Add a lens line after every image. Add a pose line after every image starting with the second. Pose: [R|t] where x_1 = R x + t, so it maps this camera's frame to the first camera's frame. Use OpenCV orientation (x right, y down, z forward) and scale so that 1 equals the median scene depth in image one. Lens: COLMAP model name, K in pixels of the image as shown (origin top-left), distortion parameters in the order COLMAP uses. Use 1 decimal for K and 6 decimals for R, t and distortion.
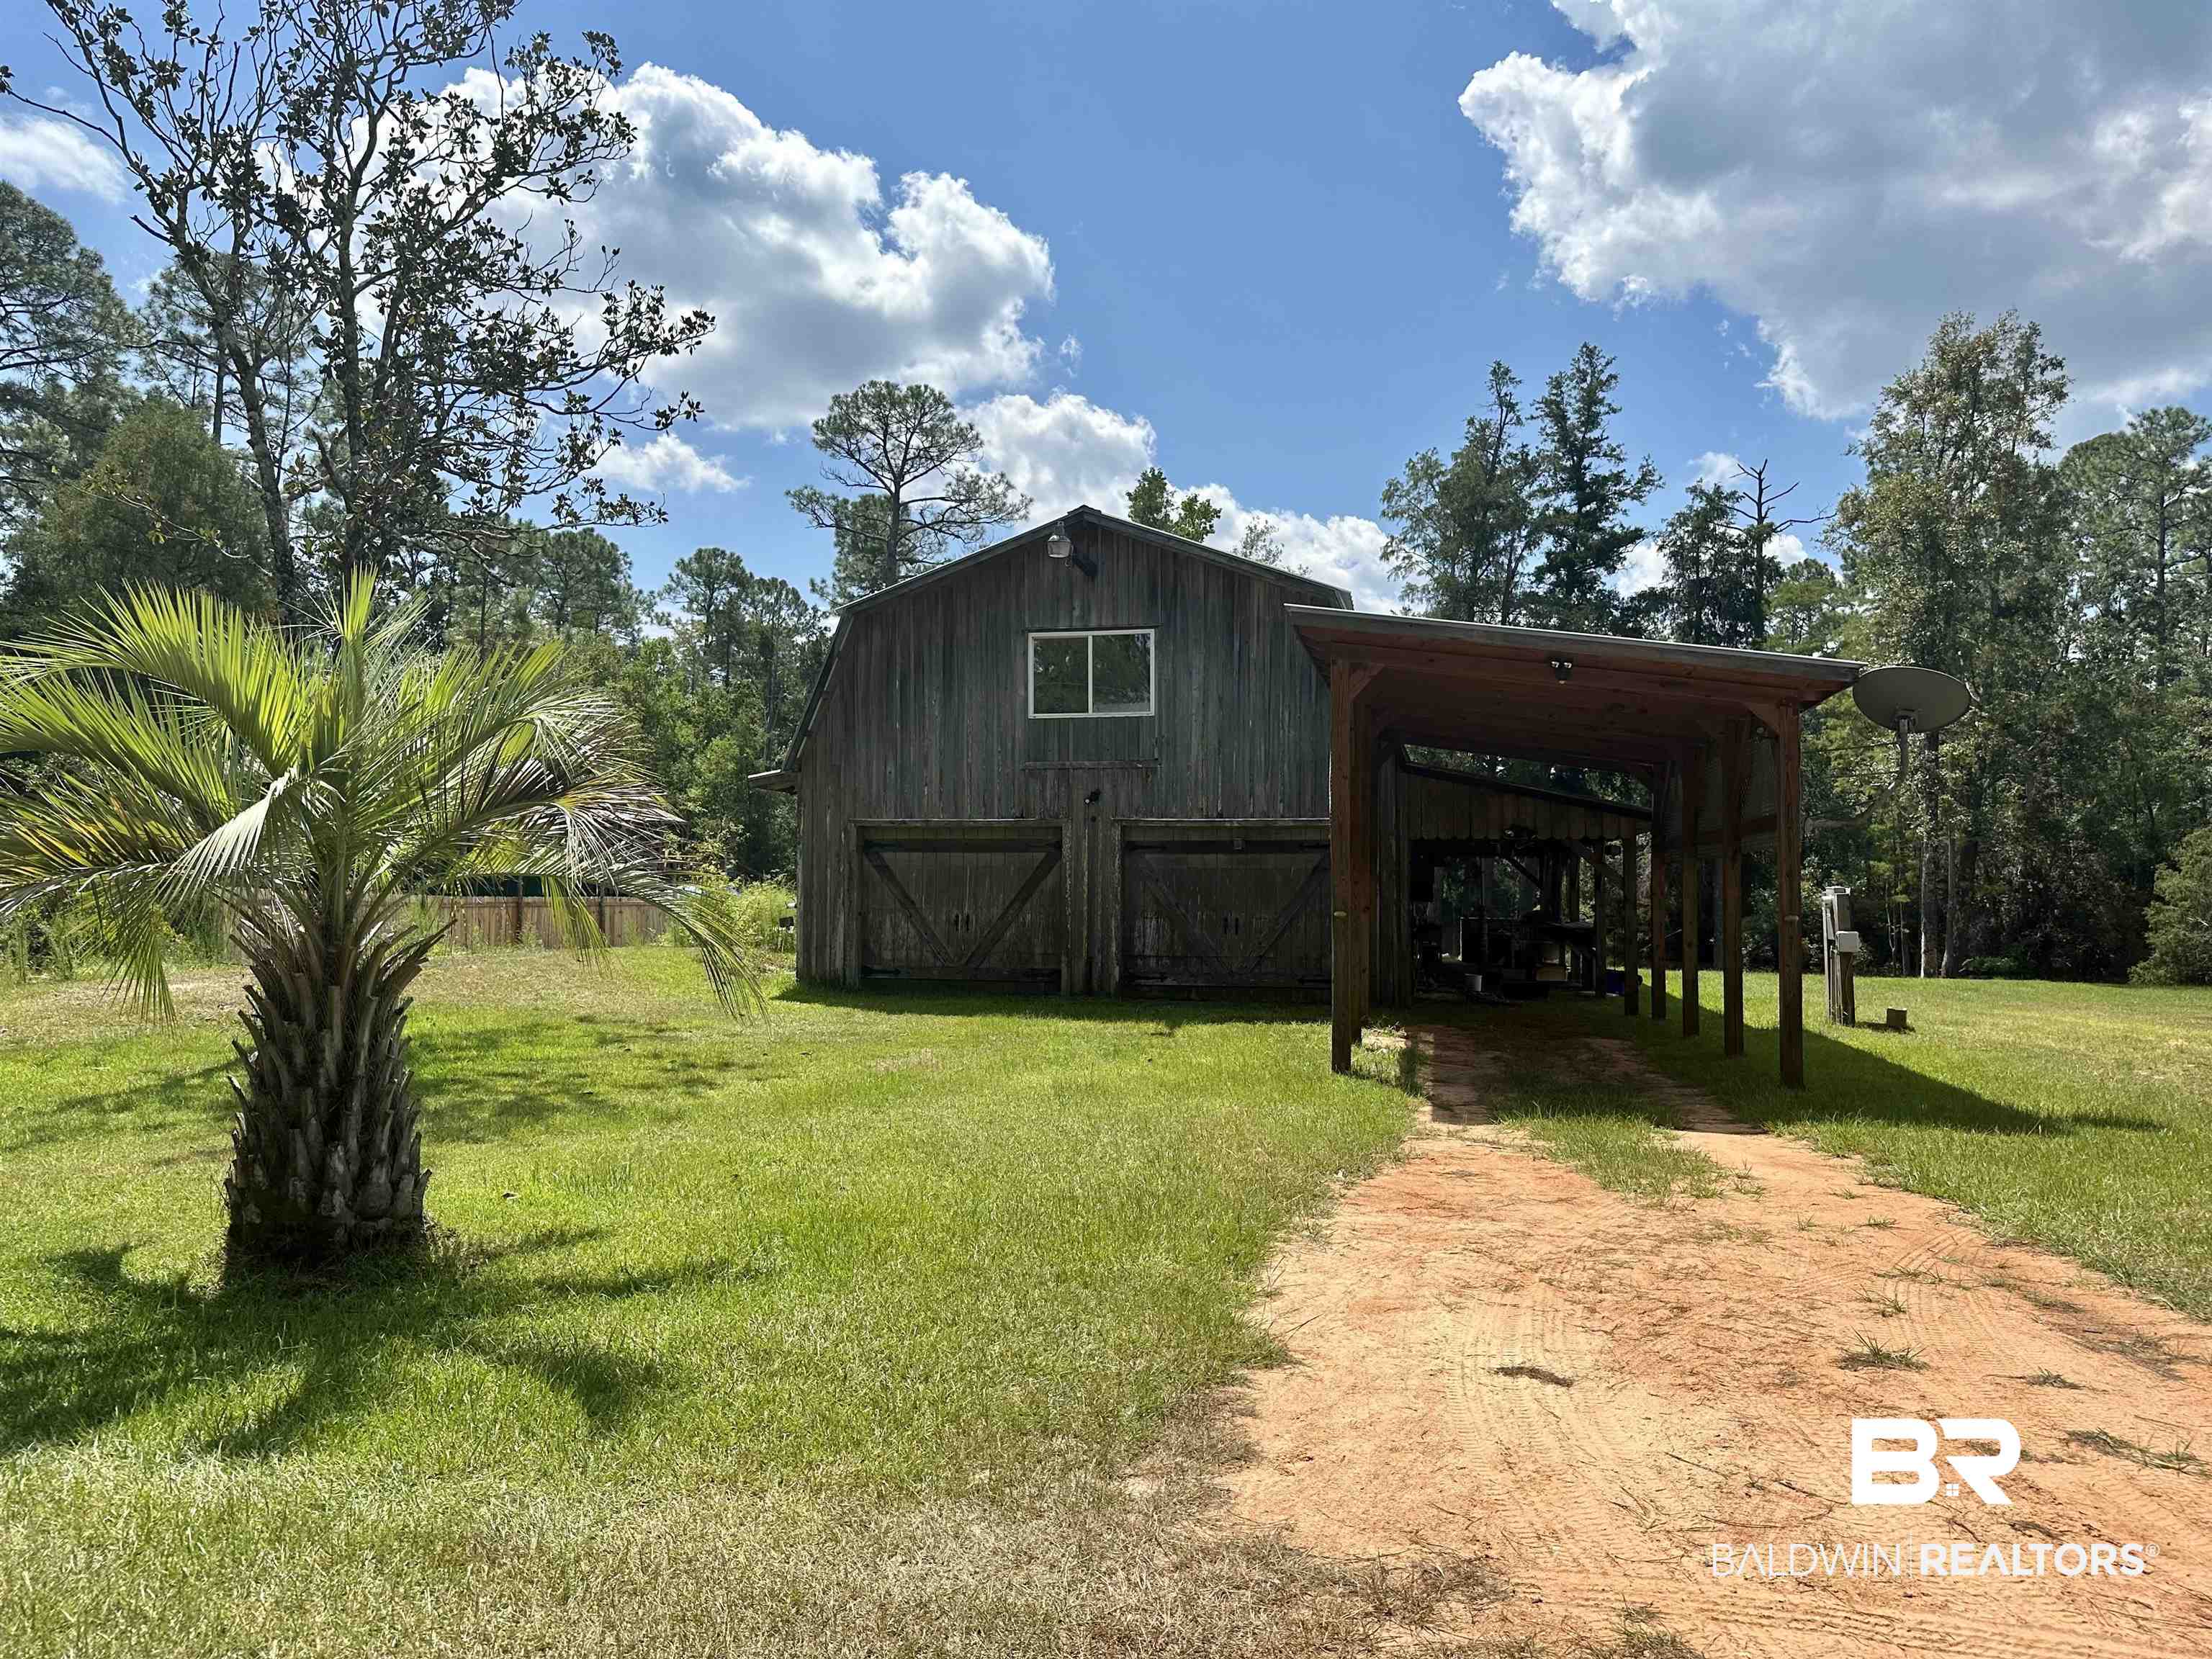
lens RADIAL K [[1531.1, 0, 1106.0], [0, 1531.1, 829.5], [0, 0, 1]] dist [0.030971, -0.000646]
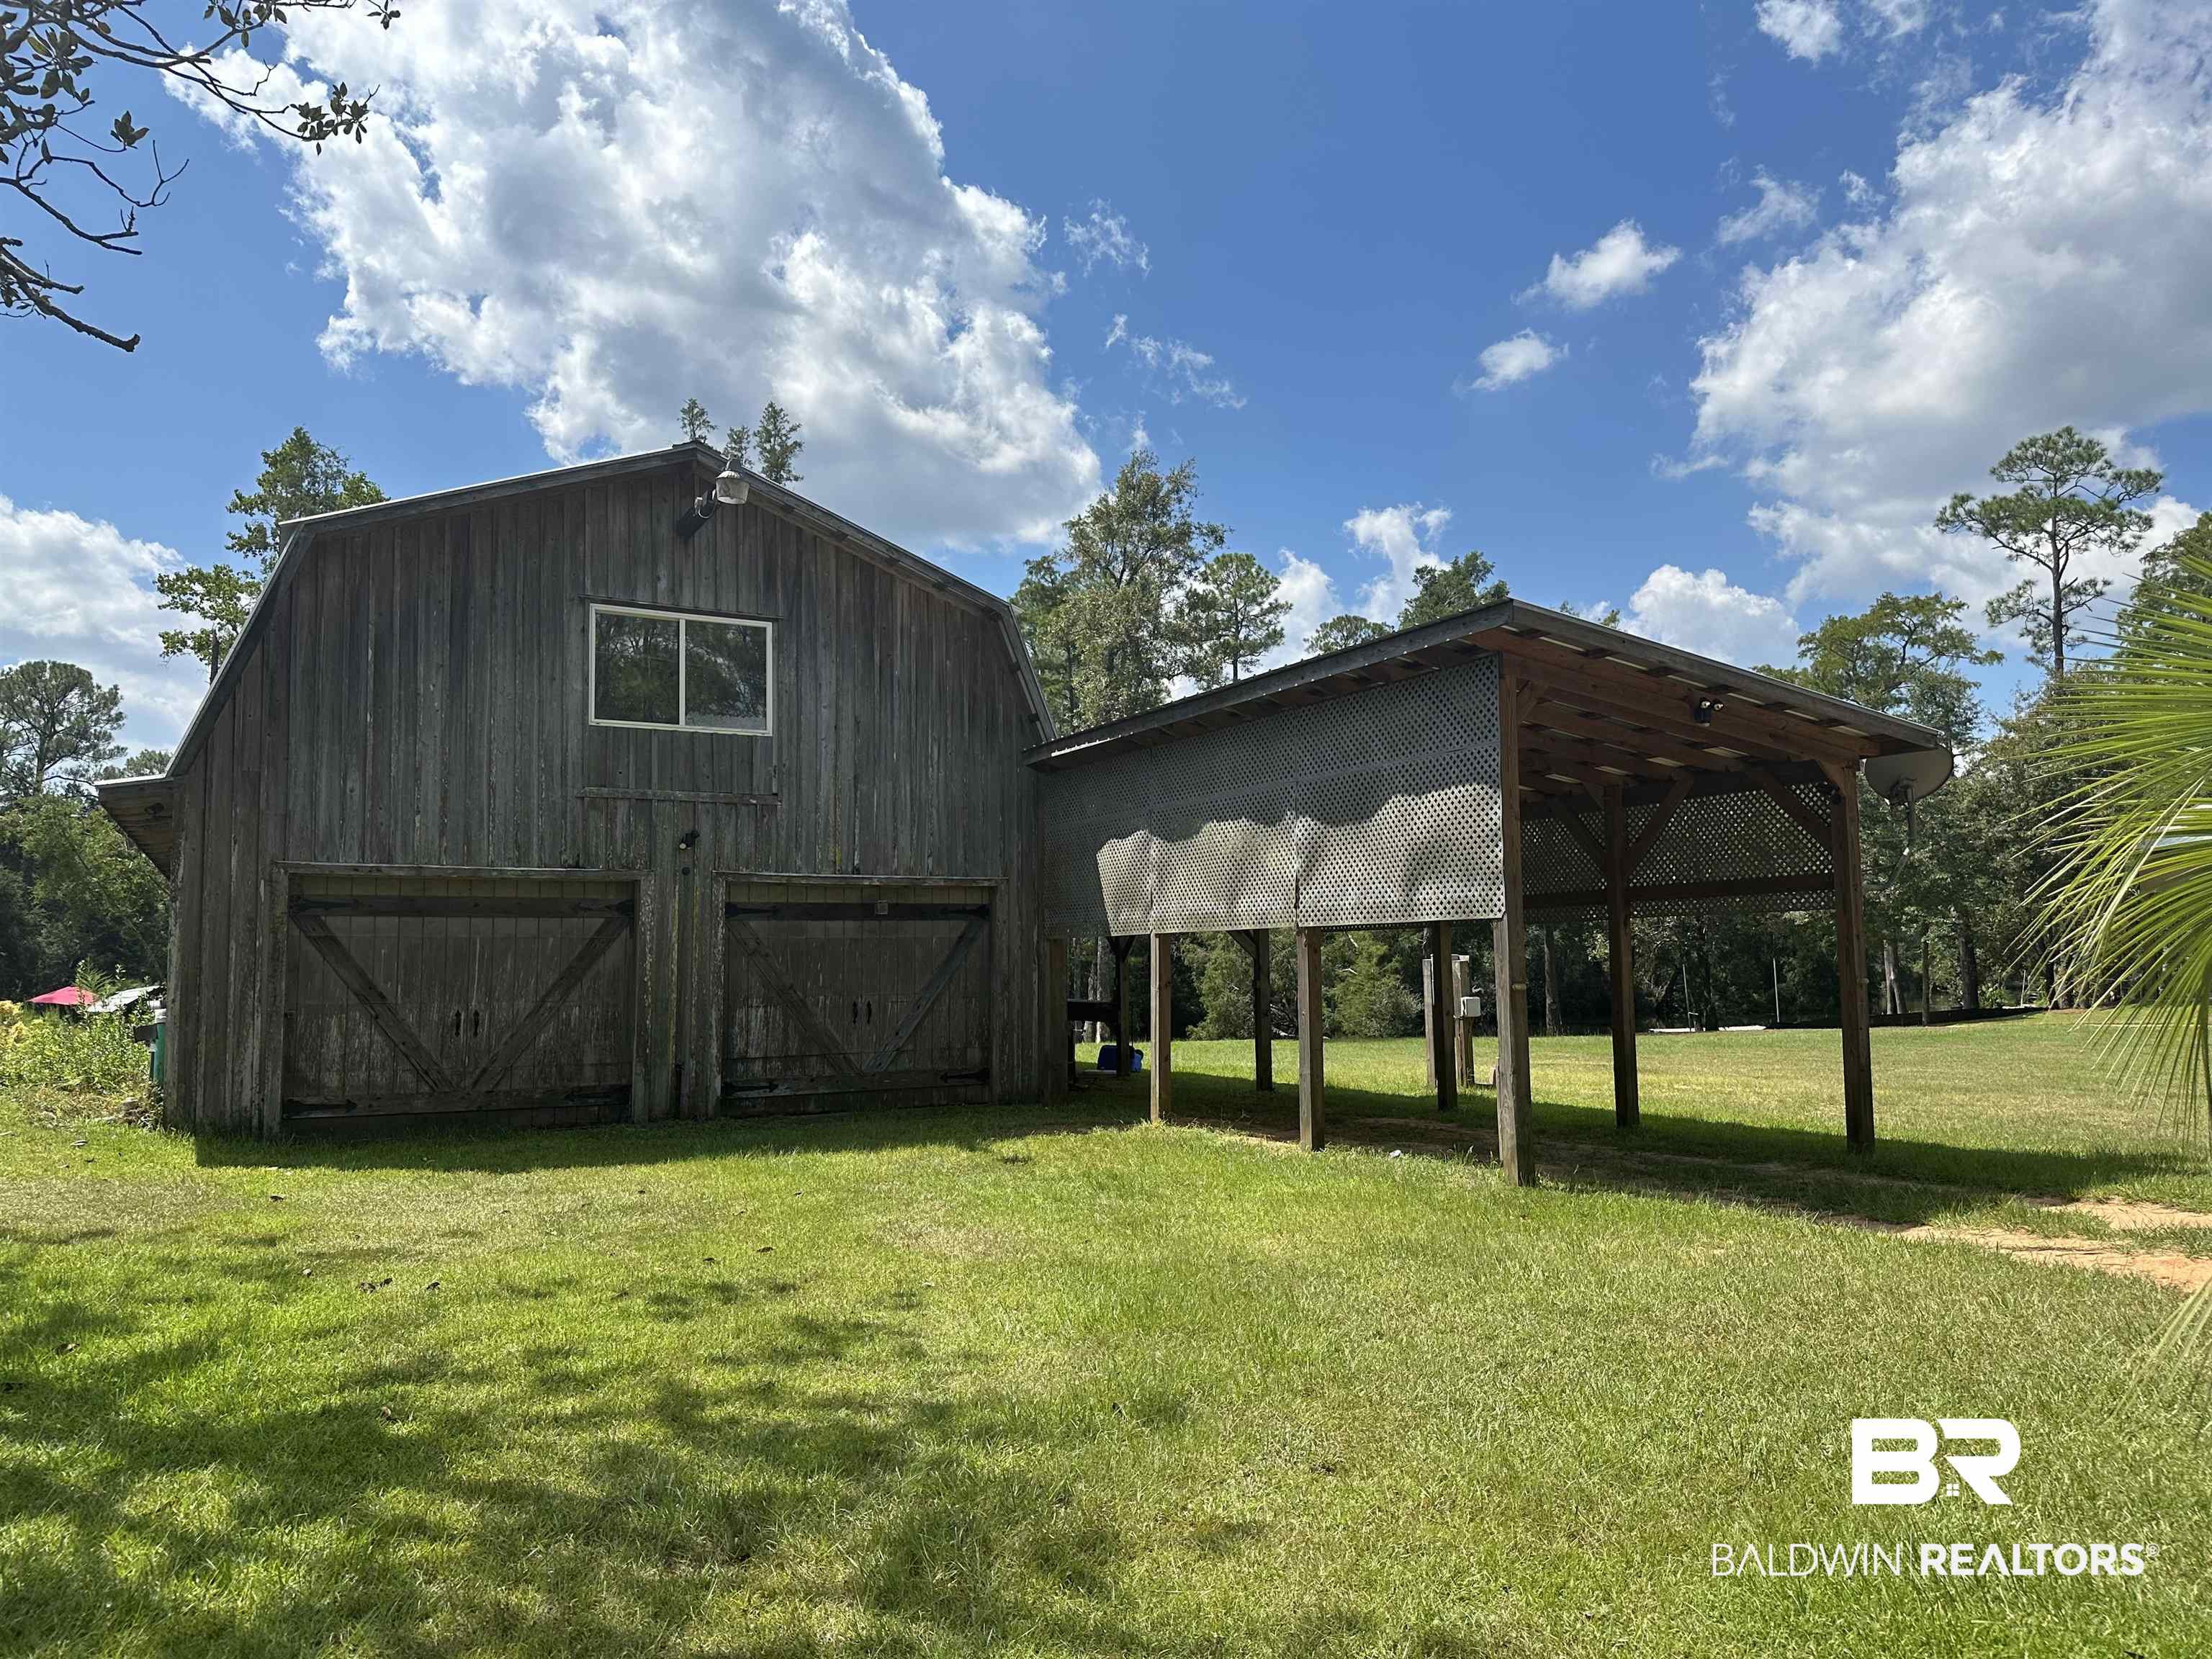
lens RADIAL K [[1531.1, 0, 1106.0], [0, 1531.1, 829.5], [0, 0, 1]] dist [0.030971, -0.000646]
pose [[0.732597, 0.047568, 0.678998, -0.355436], [-0.006998, 0.998029, -0.062368, 0.017233], [-0.680626, 0.040939, 0.731486, 0.335801]]
